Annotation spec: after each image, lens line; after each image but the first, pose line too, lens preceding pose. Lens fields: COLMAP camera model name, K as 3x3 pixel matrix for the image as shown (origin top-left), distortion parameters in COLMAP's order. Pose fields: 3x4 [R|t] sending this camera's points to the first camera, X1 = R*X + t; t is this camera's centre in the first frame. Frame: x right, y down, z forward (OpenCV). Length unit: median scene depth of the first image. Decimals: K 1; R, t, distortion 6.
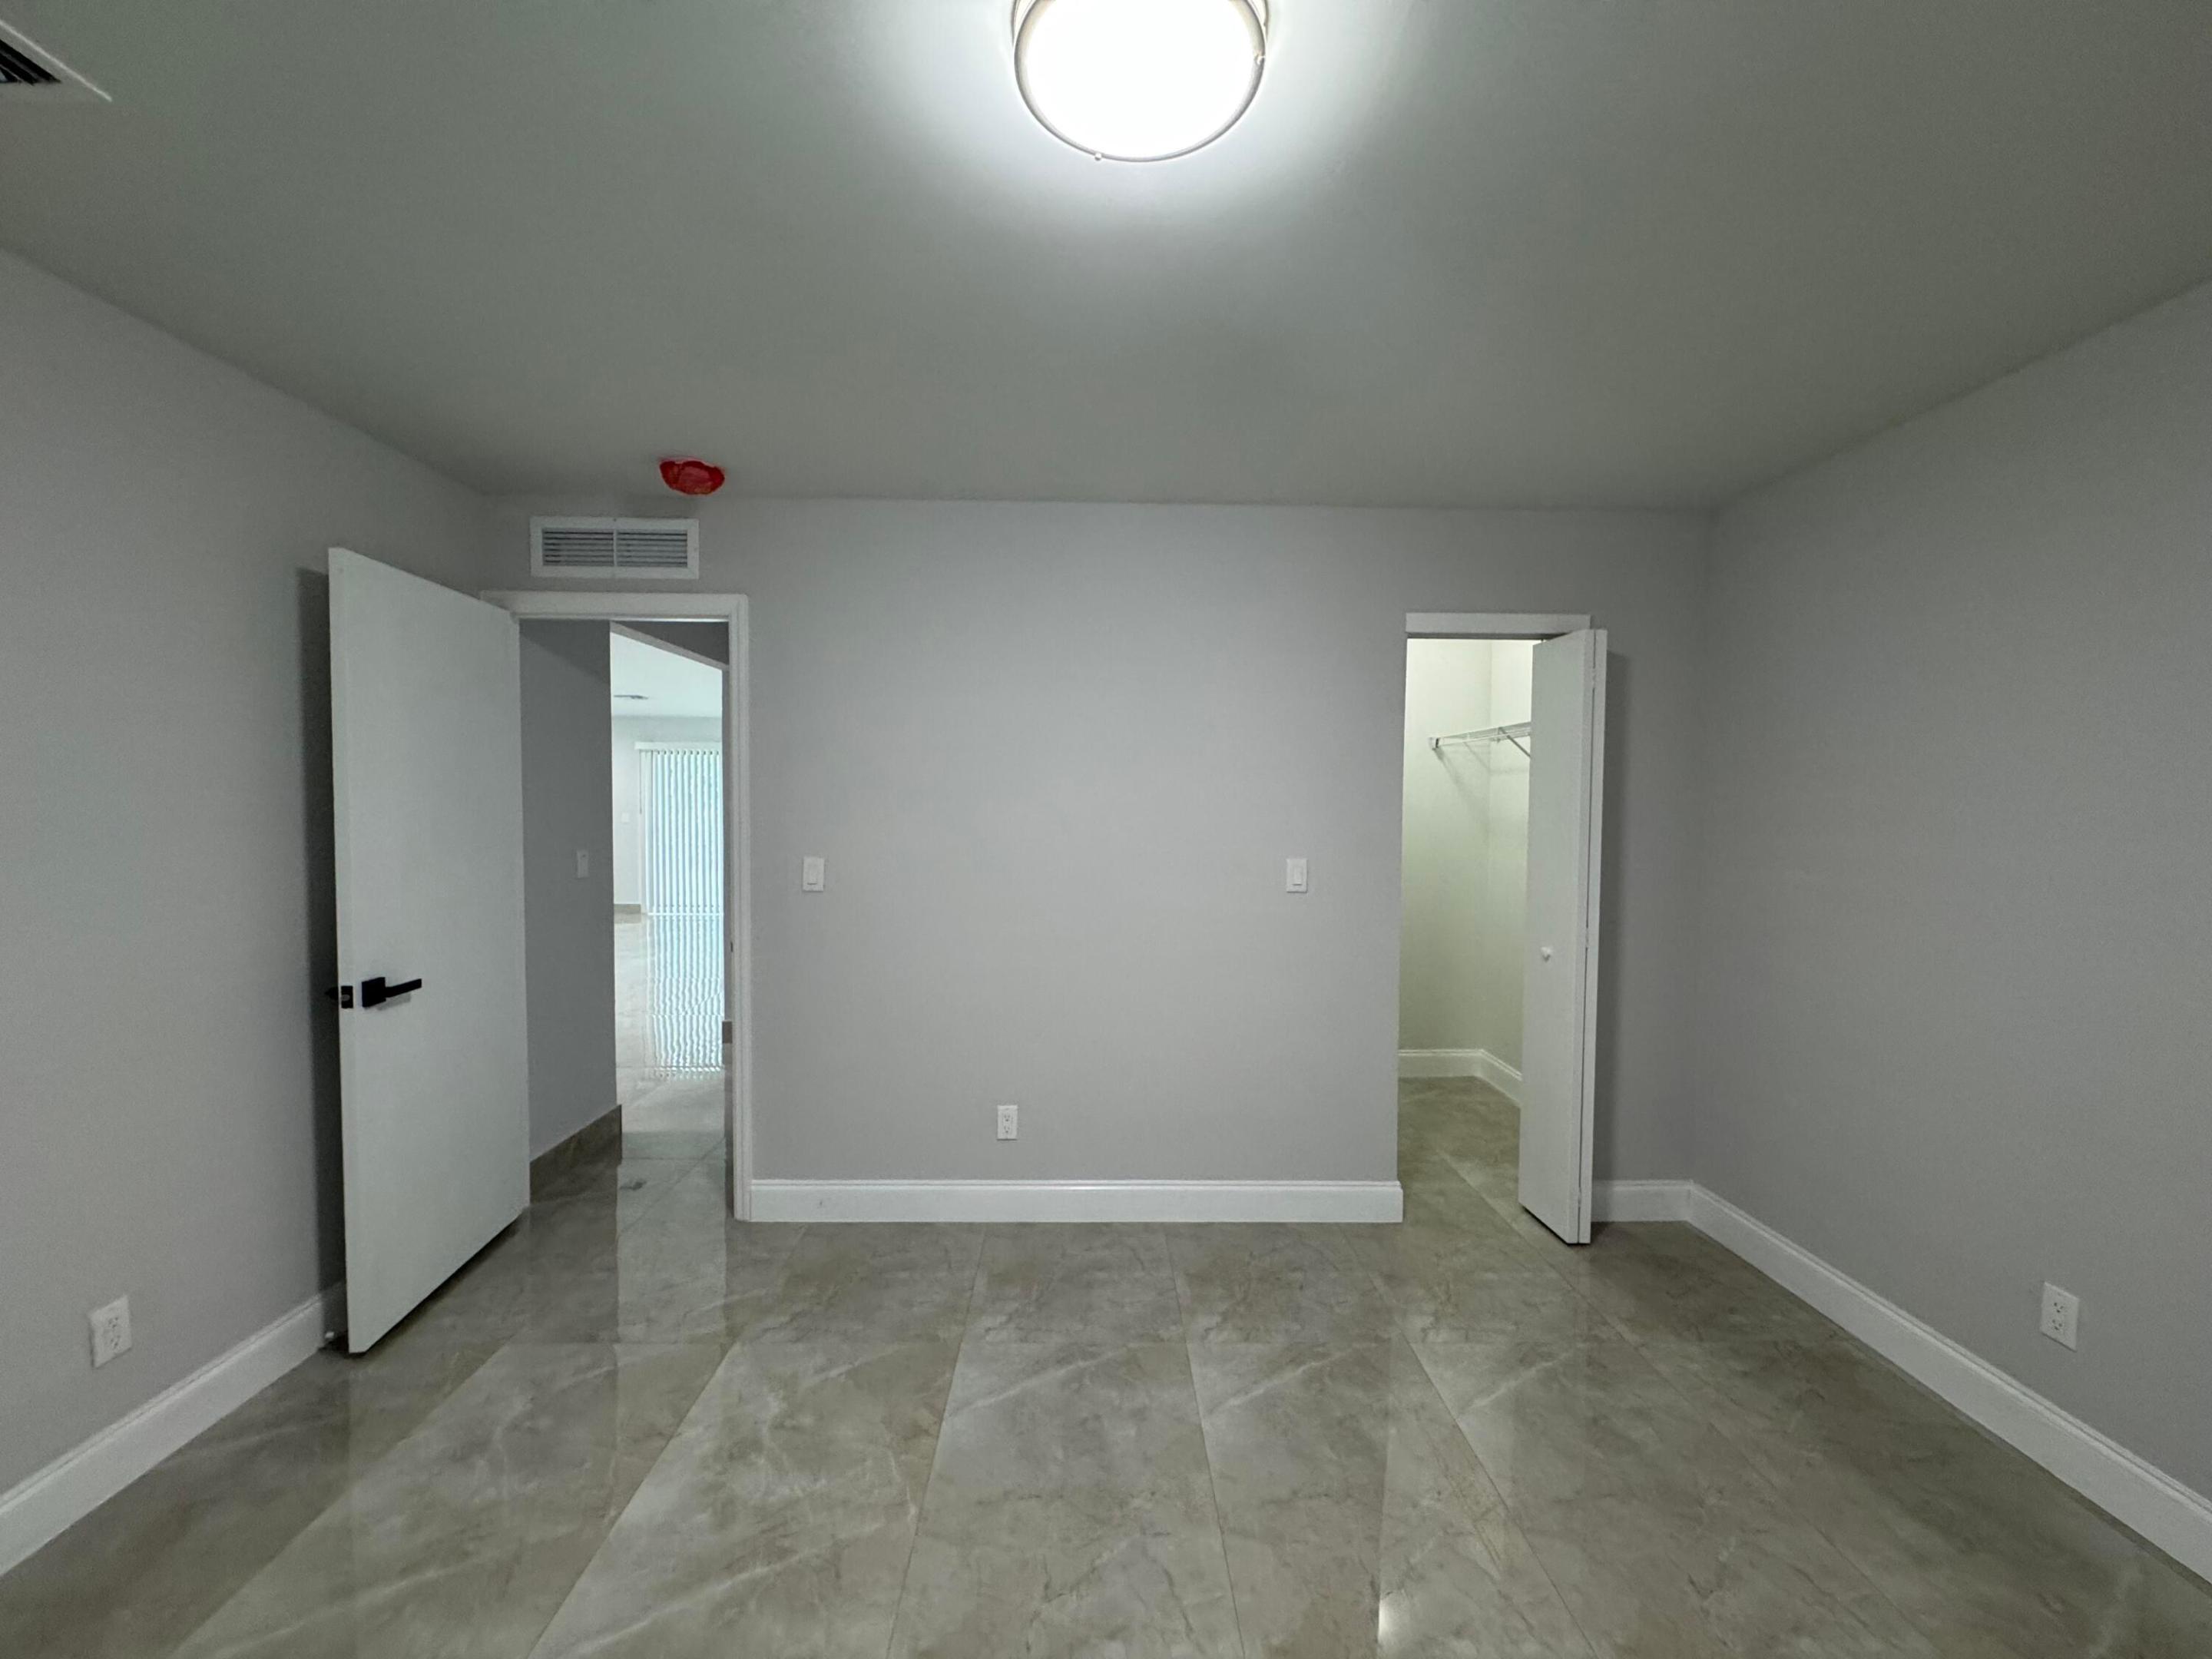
lens RADIAL K [[903.2, 0, 1076.6], [0, 903.2, 774.7], [0, 0, 1]] dist [-0.000408, -0.000250]
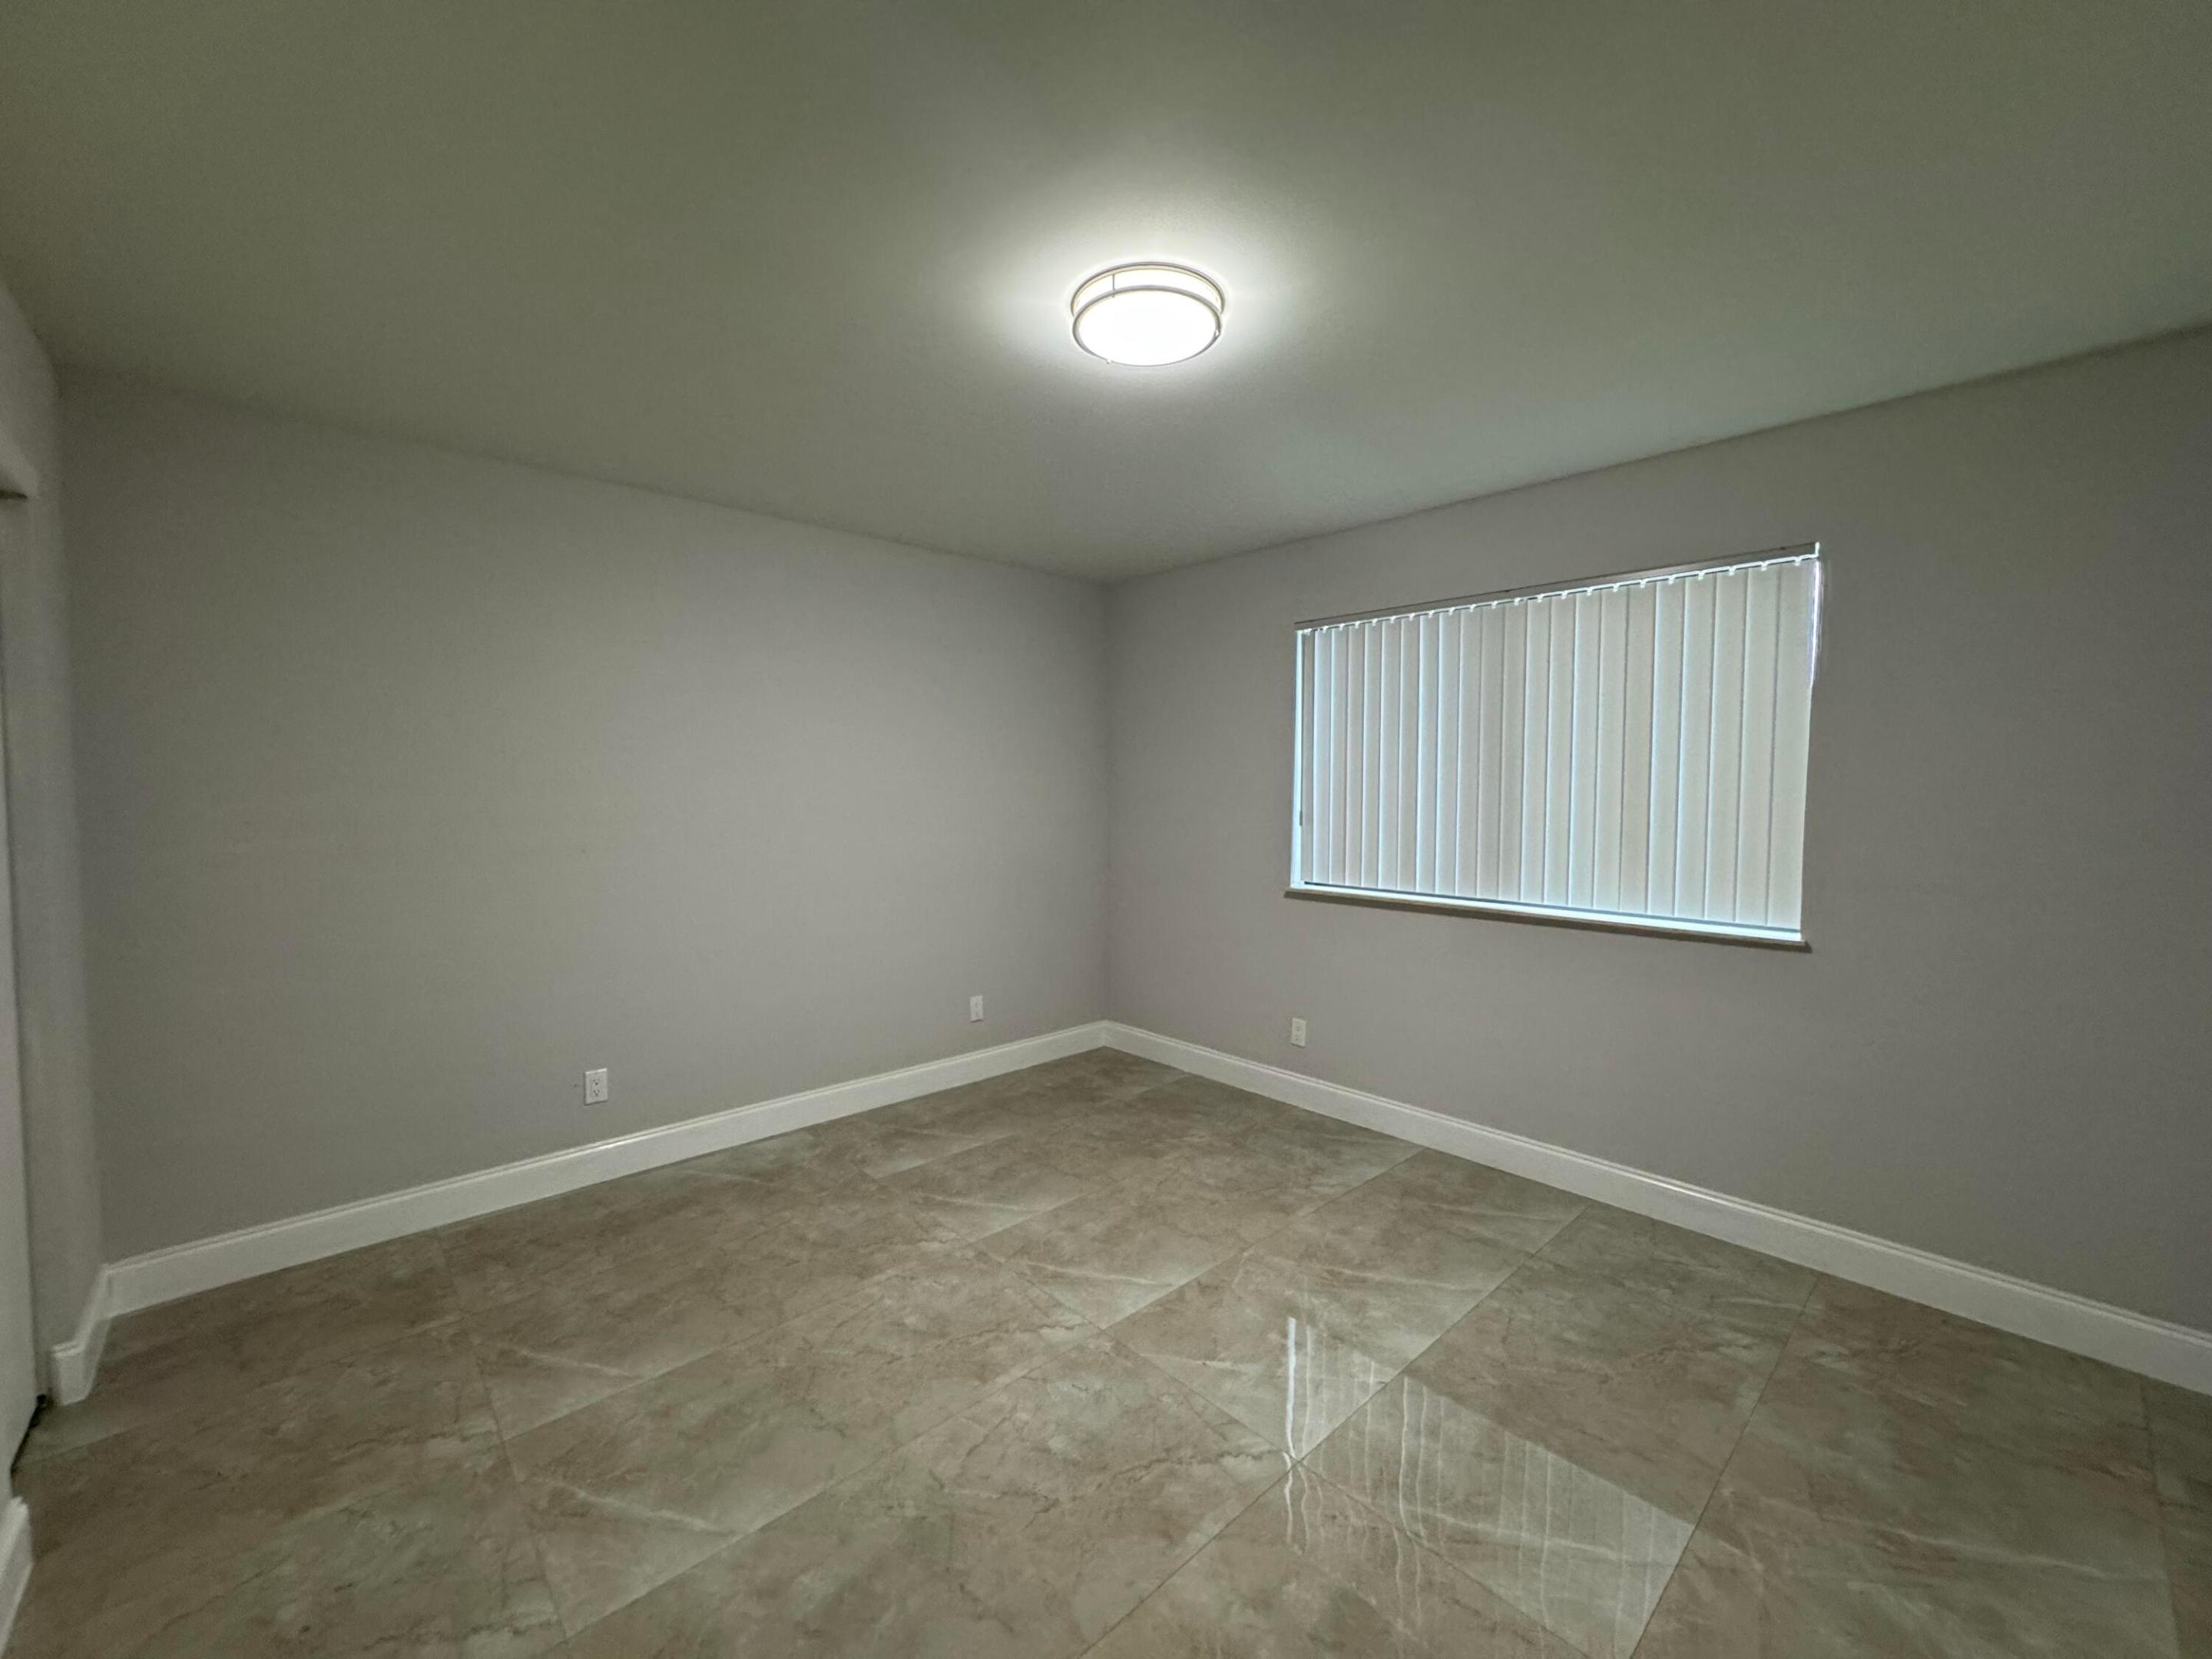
lens RADIAL K [[889.4, 0, 1074.4], [0, 889.4, 821.1], [0, 0, 1]] dist [0.000246, -0.000038]
pose [[-0.663780, -0.040936, 0.746807, -0.834648], [-0.022996, 0.999146, 0.034328, 0.036009], [-0.747574, 0.005613, -0.664155, 1.710639]]
